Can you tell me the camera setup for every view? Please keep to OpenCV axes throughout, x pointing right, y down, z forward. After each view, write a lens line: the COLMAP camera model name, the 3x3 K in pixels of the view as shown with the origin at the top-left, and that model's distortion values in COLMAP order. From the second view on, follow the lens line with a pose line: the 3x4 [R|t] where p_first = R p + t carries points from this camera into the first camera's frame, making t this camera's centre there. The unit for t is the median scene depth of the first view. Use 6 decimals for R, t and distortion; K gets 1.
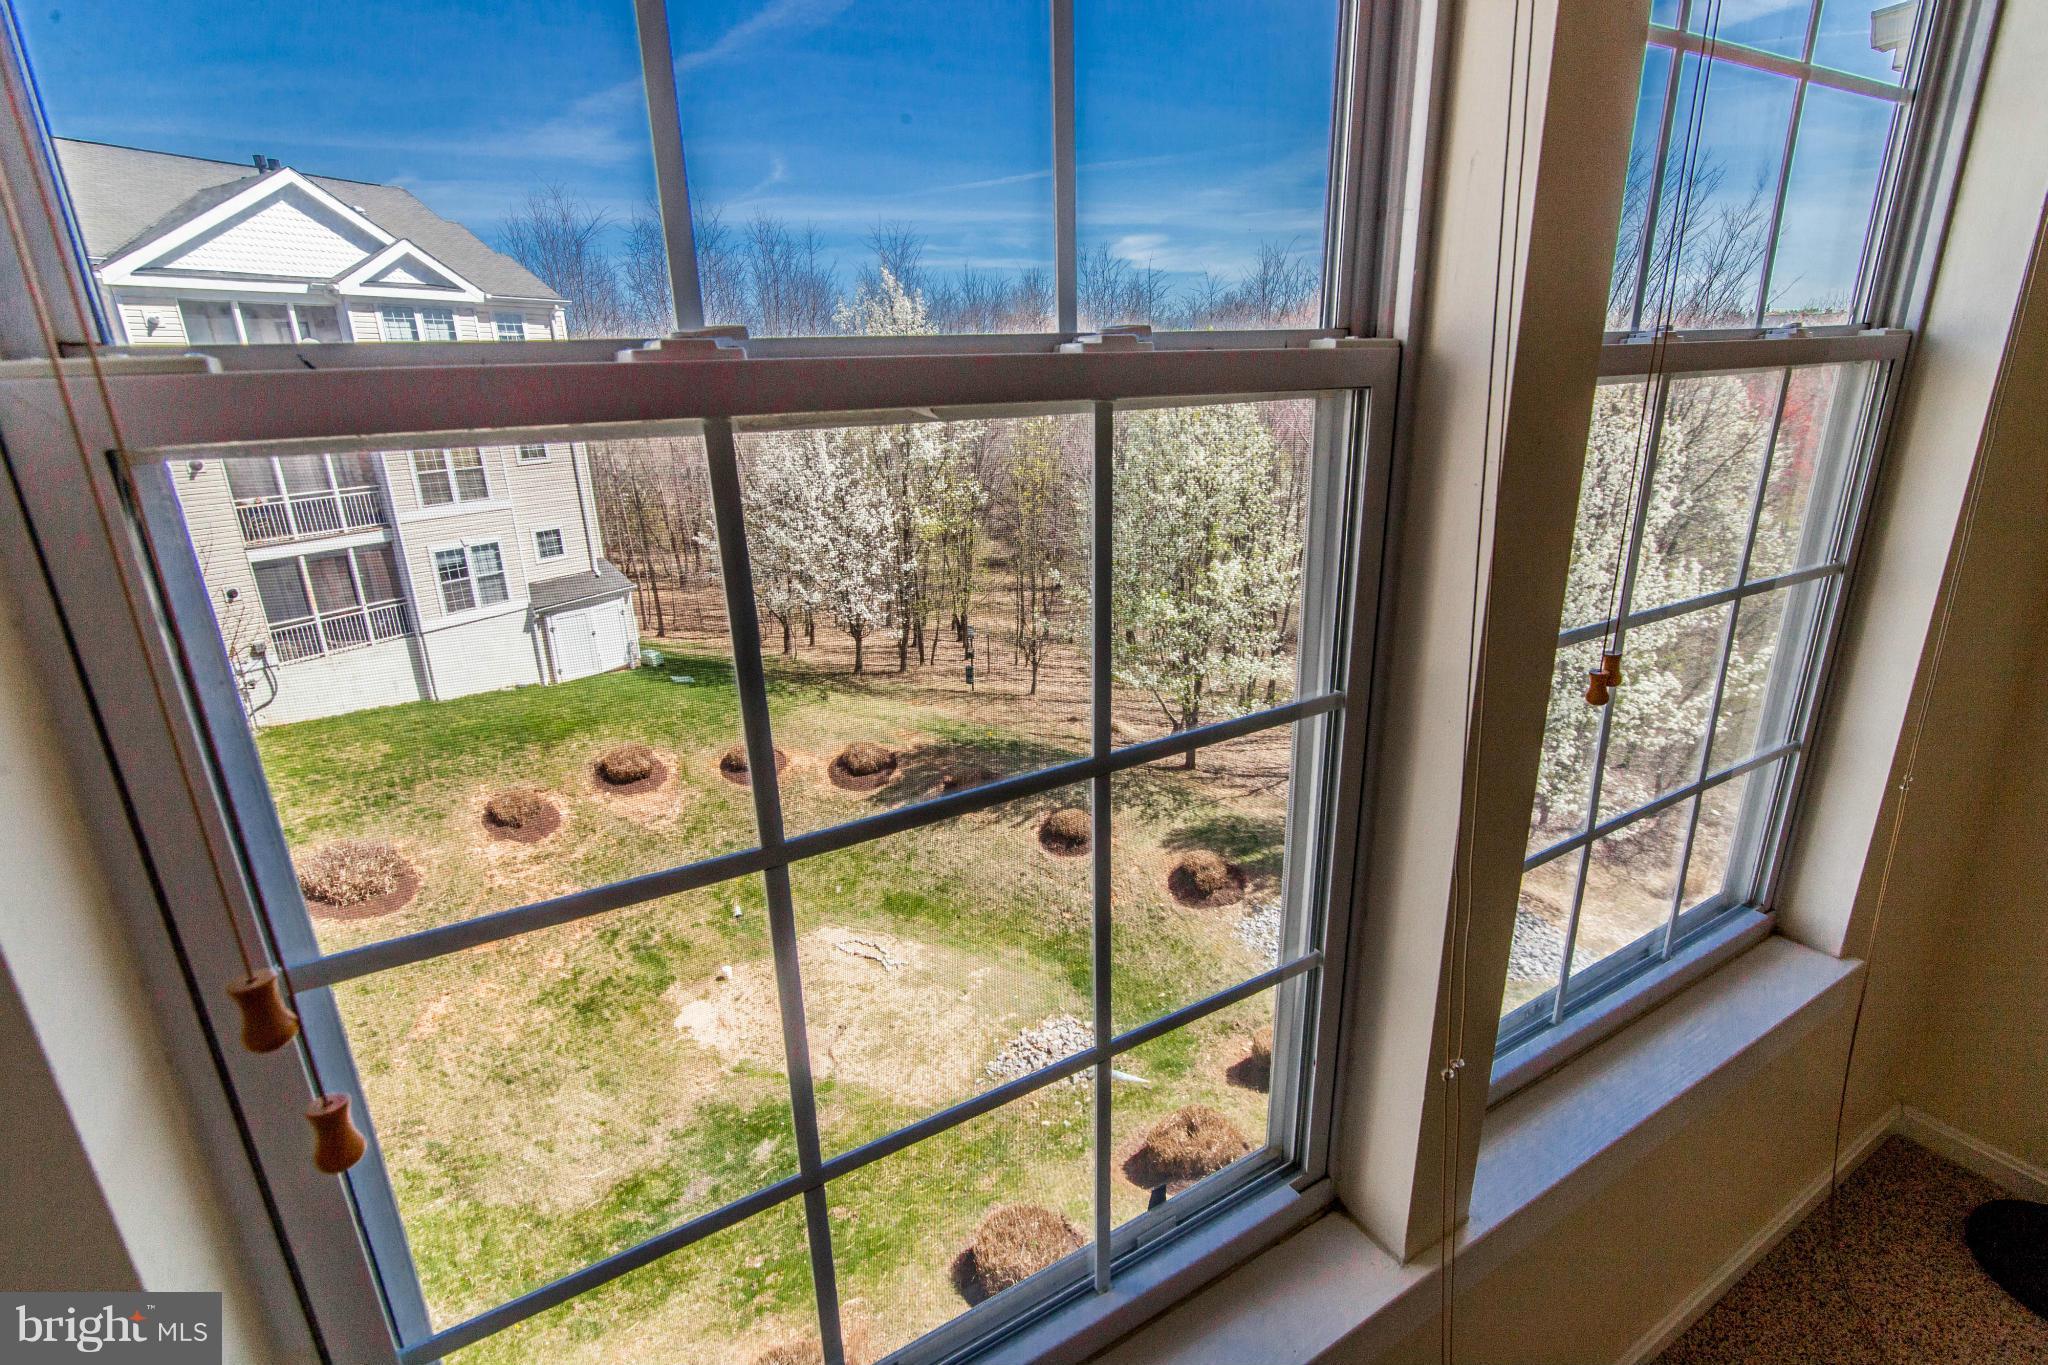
lens RADIAL K [[940.5, 0, 1026.6], [0, 940.5, 675.8], [0, 0, 1]] dist [0.000734, -0.000389]
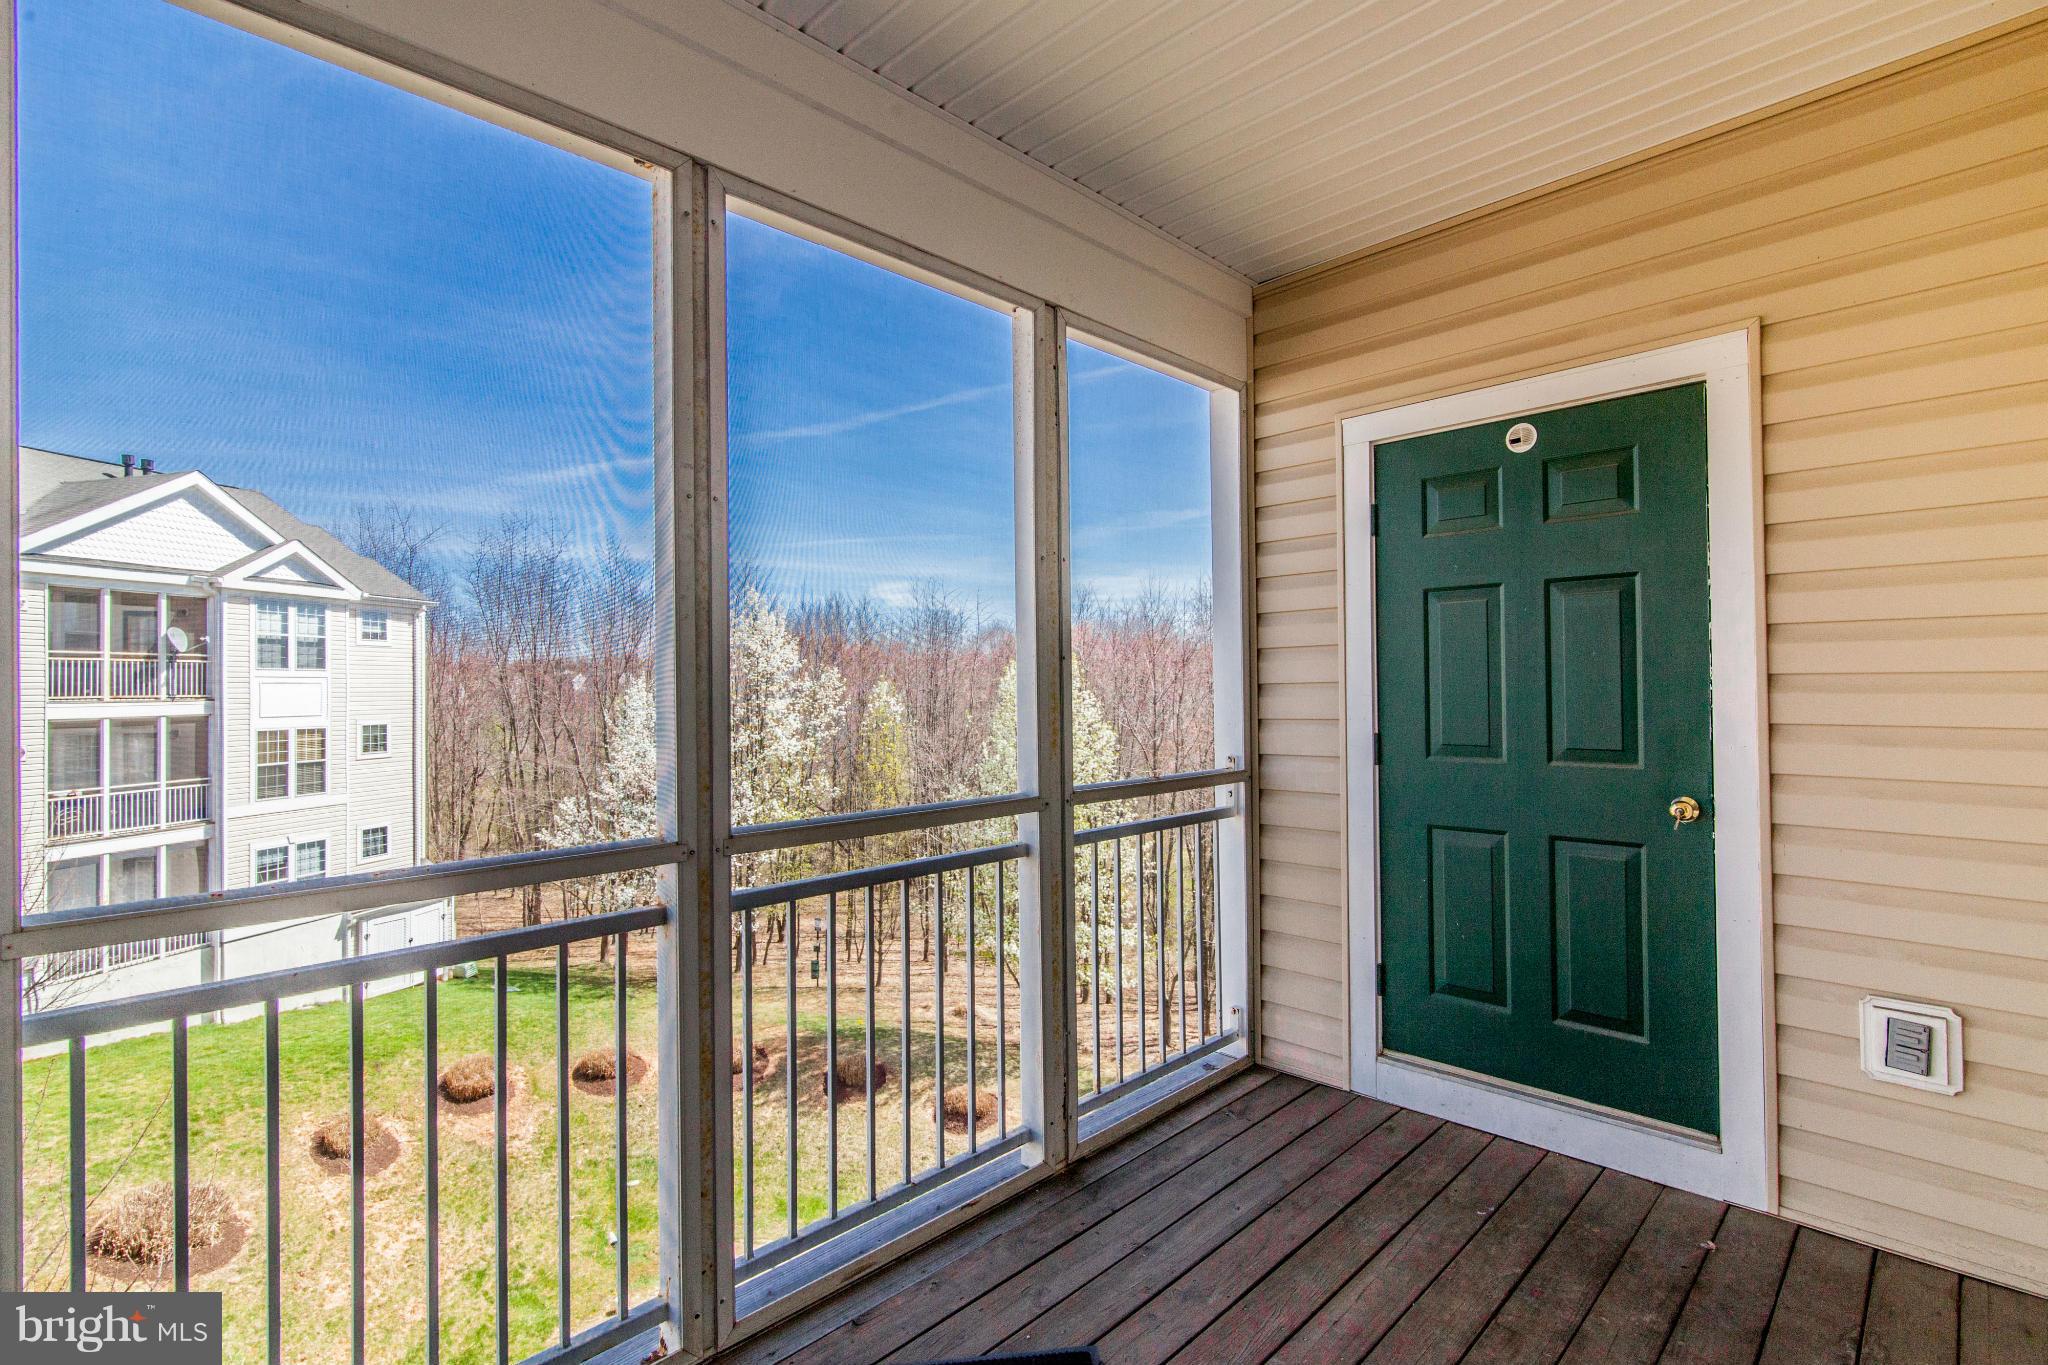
lens RADIAL K [[940.5, 0, 1041.0], [0, 940.5, 675.4], [0, 0, 1]] dist [0.000734, -0.000389]
pose [[0.965953, 0.023200, 0.257675, -0.142418], [0.059790, 0.948993, -0.309577, 0.038878], [-0.251714, 0.314443, 0.915295, -0.089572]]
